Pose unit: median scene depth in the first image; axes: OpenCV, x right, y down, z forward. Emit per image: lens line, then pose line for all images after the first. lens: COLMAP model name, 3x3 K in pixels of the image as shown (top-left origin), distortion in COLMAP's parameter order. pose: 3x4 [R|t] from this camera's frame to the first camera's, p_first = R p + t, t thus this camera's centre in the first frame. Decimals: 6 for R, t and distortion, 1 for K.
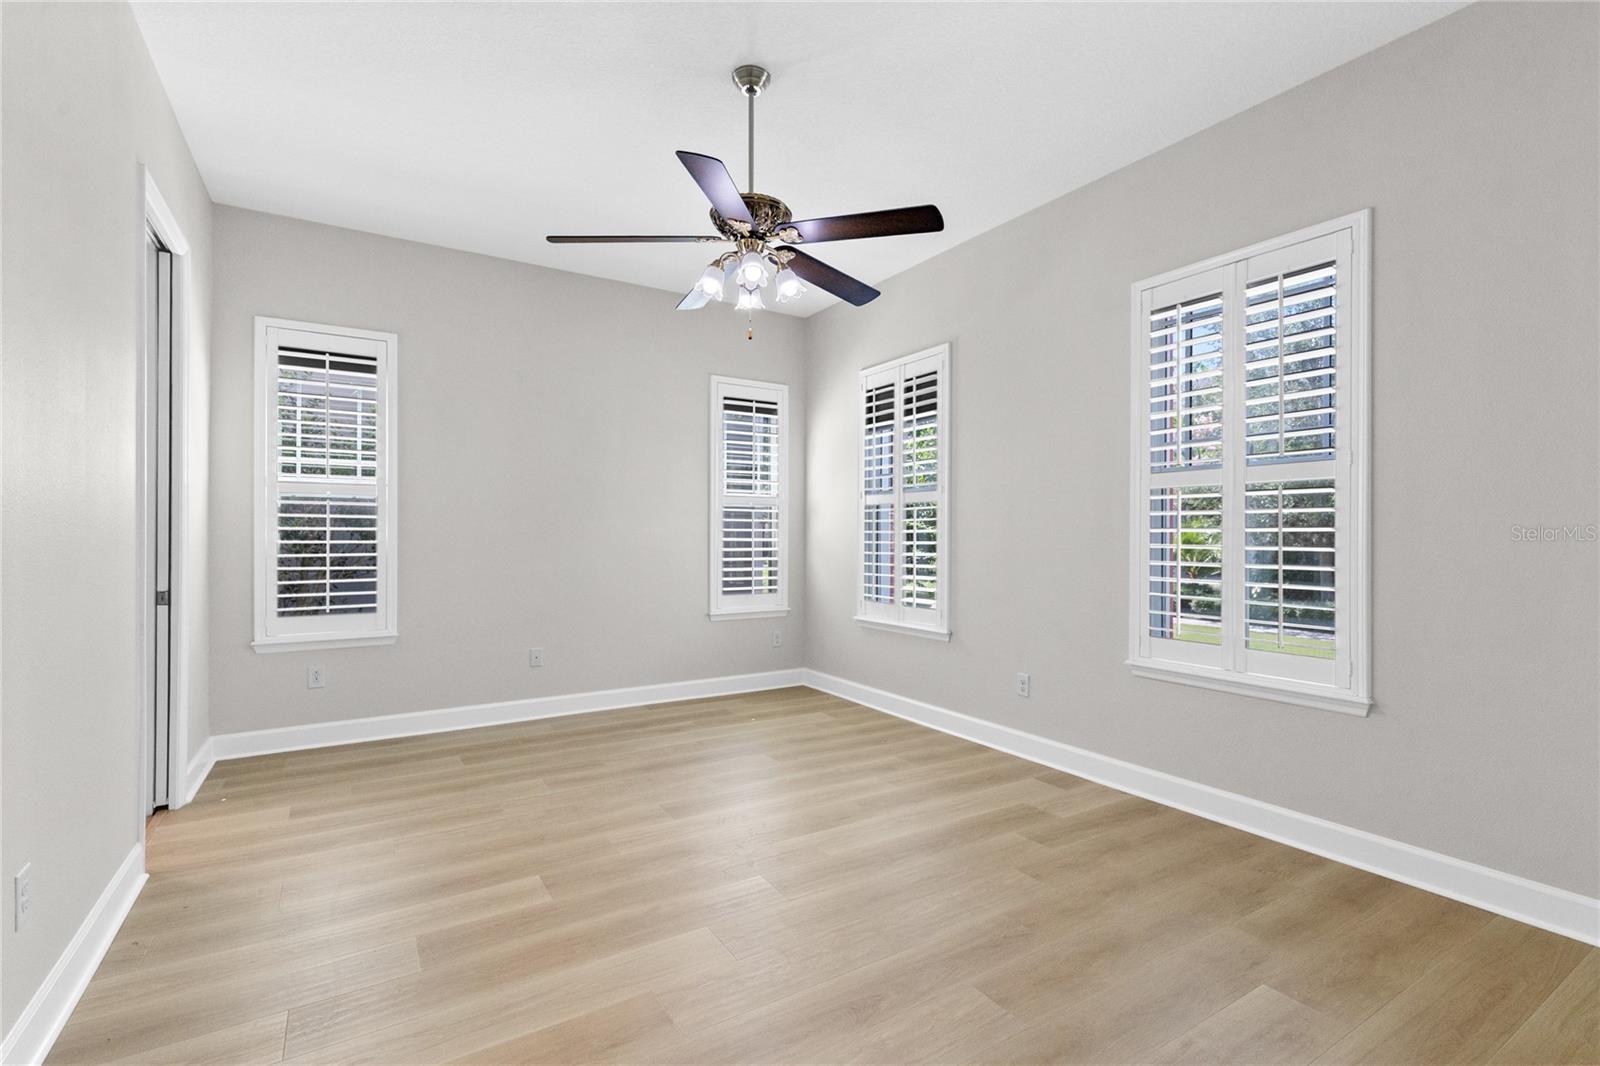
lens RADIAL K [[721.7, 0, 800.0], [0, 721.7, 533.0], [0, 0, 1]] dist [0.004407, 0.000010]
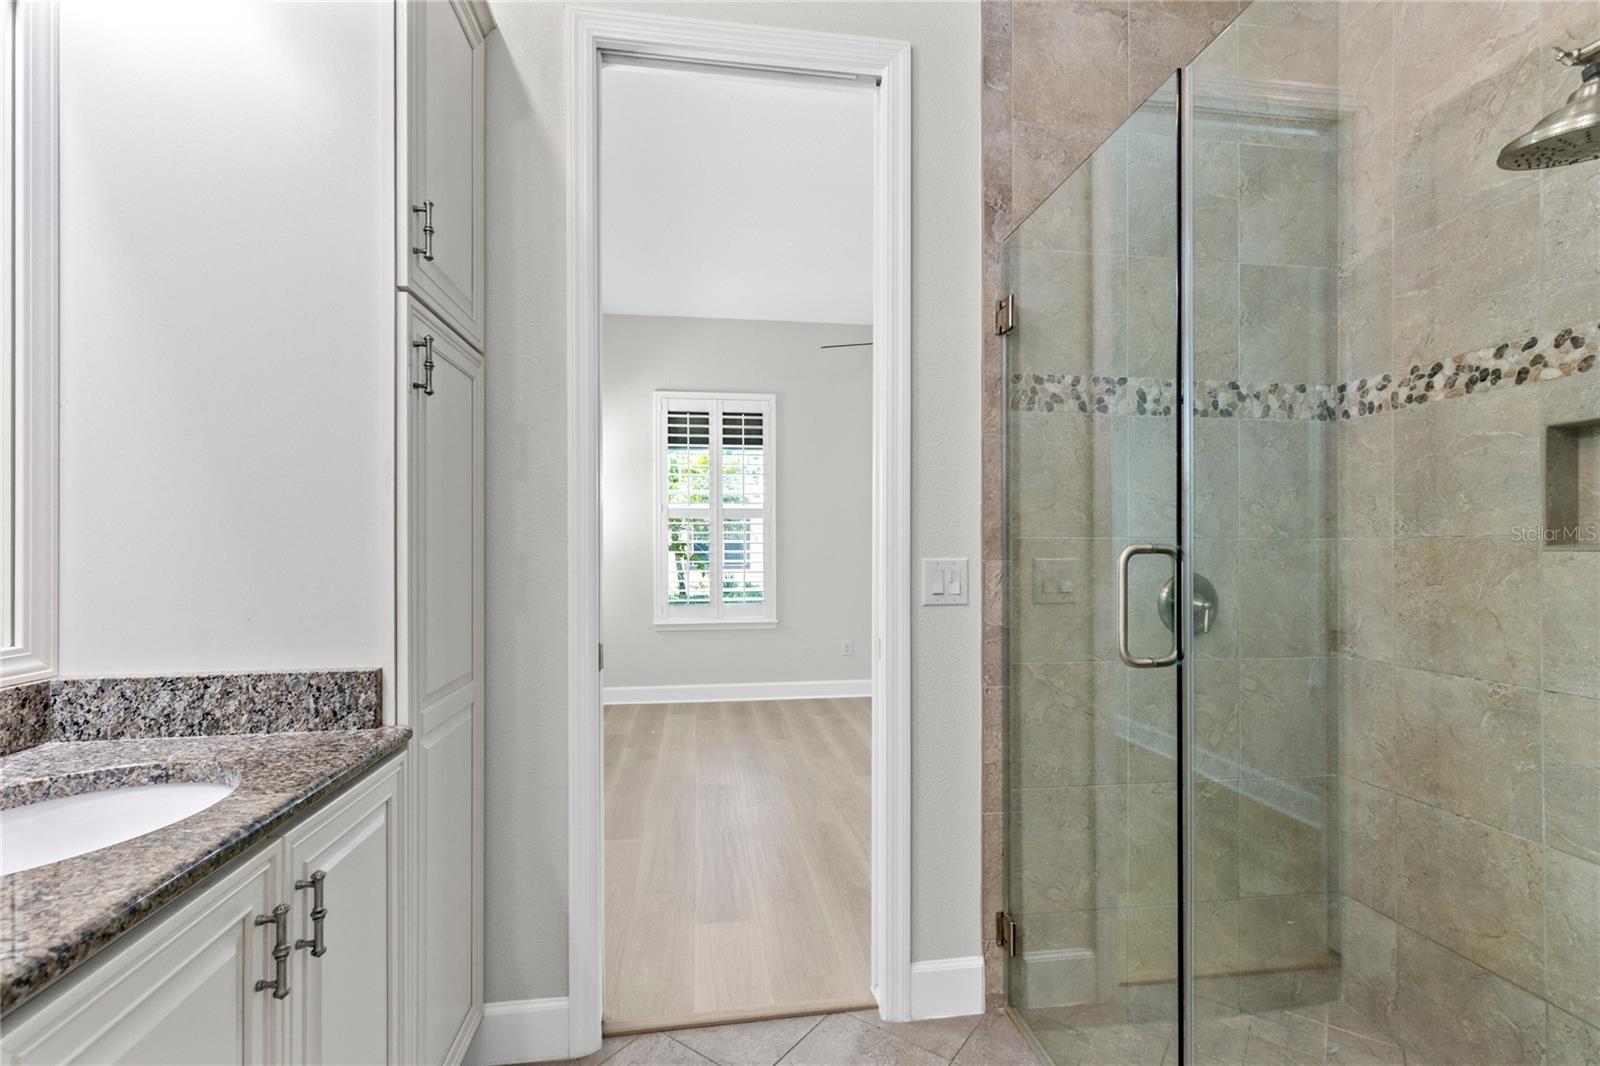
lens RADIAL K [[721.7, 0, 800.0], [0, 721.7, 533.0], [0, 0, 1]] dist [0.004407, 0.000010]
pose [[0.390601, 0.003835, 0.920552, -0.933691], [0.002354, 0.999984, -0.005165, -0.010260], [-0.920557, 0.004184, 0.390586, 0.451156]]
